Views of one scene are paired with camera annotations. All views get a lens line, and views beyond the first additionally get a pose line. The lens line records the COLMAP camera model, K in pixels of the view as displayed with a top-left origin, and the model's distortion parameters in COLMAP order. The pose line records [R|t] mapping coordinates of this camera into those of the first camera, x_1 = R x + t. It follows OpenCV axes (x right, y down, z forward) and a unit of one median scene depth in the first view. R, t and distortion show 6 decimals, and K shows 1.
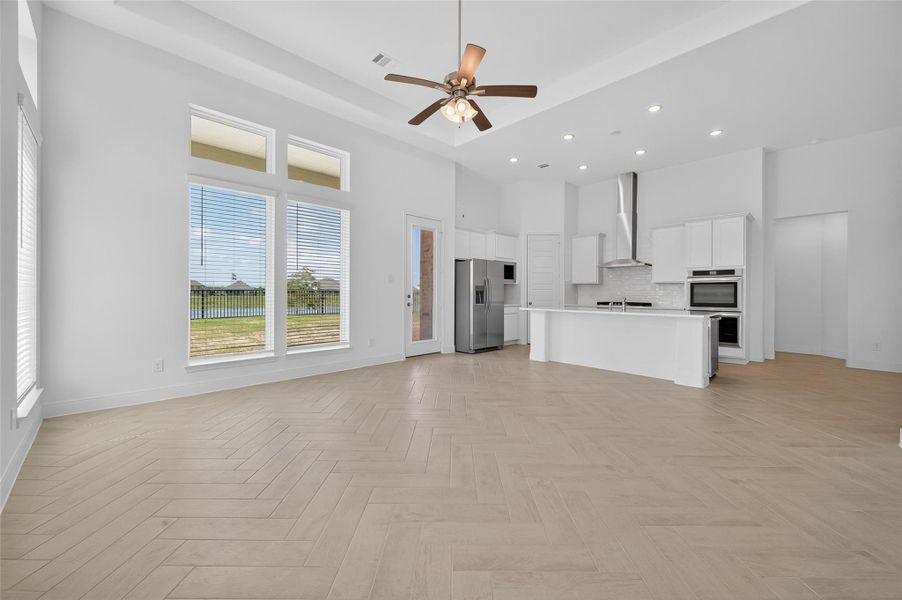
lens RADIAL K [[363.8, 0, 457.0], [0, 363.8, 294.3], [0, 0, 1]] dist [0.000971, -0.000210]
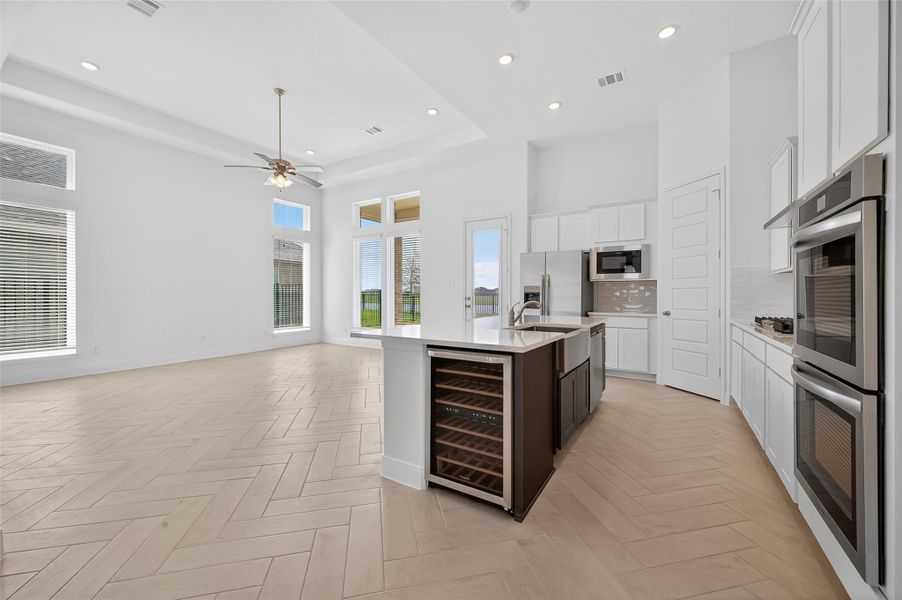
lens RADIAL K [[352.5, 0, 458.7], [0, 352.5, 293.5], [0, 0, 1]] dist [-0.001289, -0.000149]
pose [[0.248238, -0.006354, -0.968678, 0.773512], [-0.002409, 0.999971, -0.007176, -0.001274], [0.968696, 0.004115, 0.248216, 0.651953]]
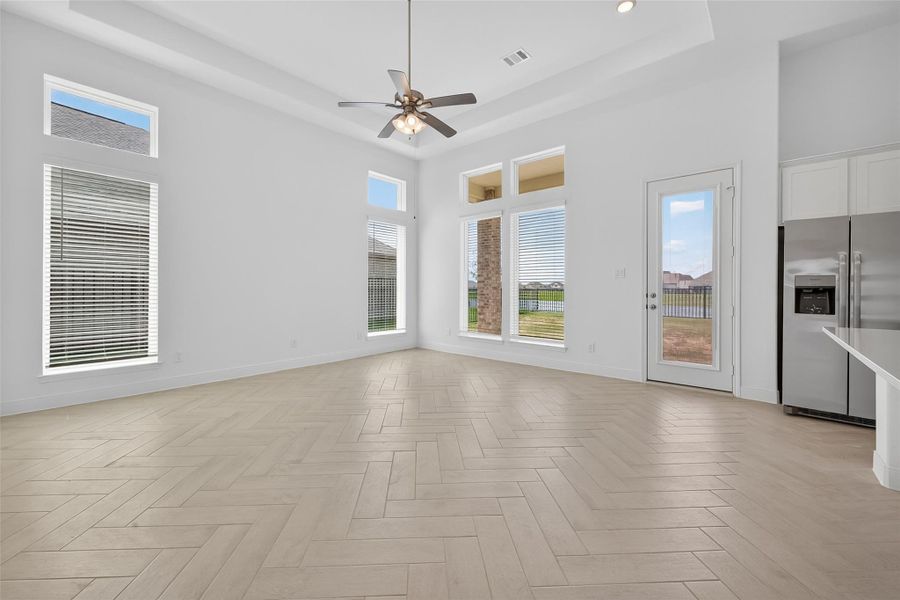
lens RADIAL K [[363.7, 0, 439.5], [0, 363.7, 286.9], [0, 0, 1]] dist [0.000583, 0.000053]
pose [[0.065637, -0.011059, -0.997782, 0.499075], [-0.005664, 0.999918, -0.011455, -0.000529], [0.997828, 0.006404, 0.065569, 0.487763]]
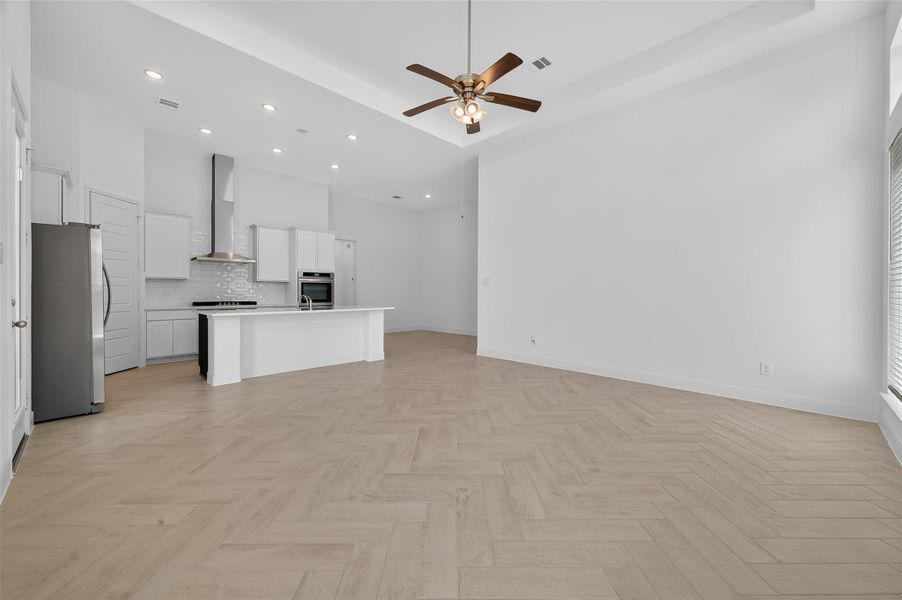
lens RADIAL K [[354.5, 0, 454.1], [0, 354.5, 294.9], [0, 0, 1]] dist [0.002471, 0.000059]
pose [[-0.019723, -0.012459, 0.999728, -0.464568], [0.001979, 0.999920, 0.012500, -0.004756], [-0.999804, 0.002225, -0.019696, 0.505707]]
